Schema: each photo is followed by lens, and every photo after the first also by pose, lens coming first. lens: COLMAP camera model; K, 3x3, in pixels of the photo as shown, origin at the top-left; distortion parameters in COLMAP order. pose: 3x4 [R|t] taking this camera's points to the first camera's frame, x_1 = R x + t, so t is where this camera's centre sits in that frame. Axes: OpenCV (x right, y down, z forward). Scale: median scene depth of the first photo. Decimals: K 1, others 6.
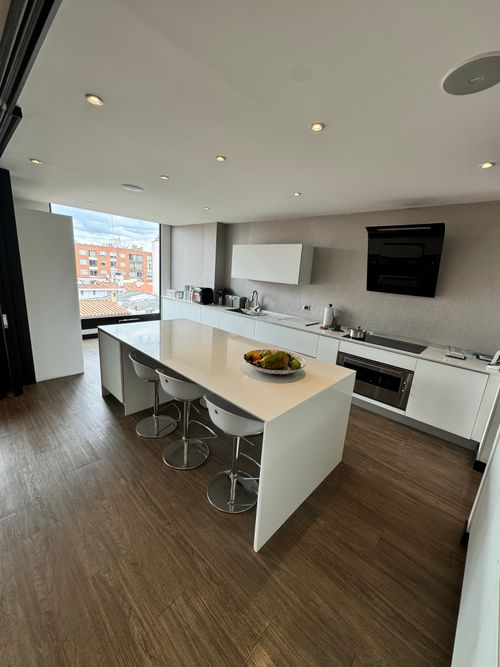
lens RADIAL K [[267.1, 0, 250.0], [0, 267.1, 333.5], [0, 0, 1]] dist [-0.001109, 0.000350]
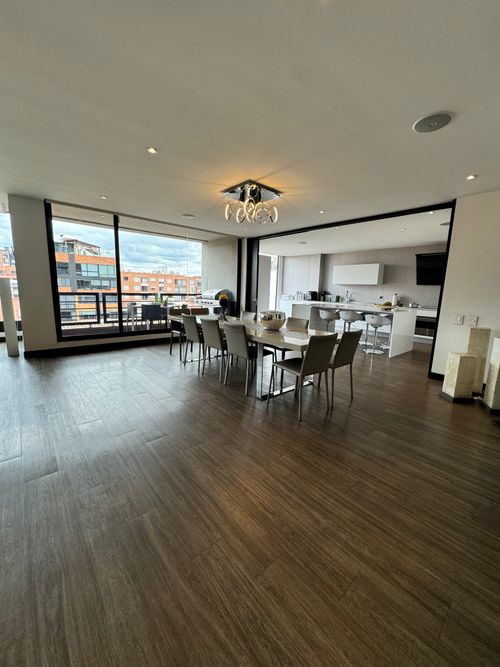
lens RADIAL K [[267.1, 0, 250.0], [0, 267.1, 333.5], [0, 0, 1]] dist [-0.001109, 0.000350]
pose [[0.994669, -0.024921, -0.100059, -0.423154], [0.017344, 0.996965, -0.075897, 0.229691], [0.101647, 0.073757, 0.992083, -0.746065]]
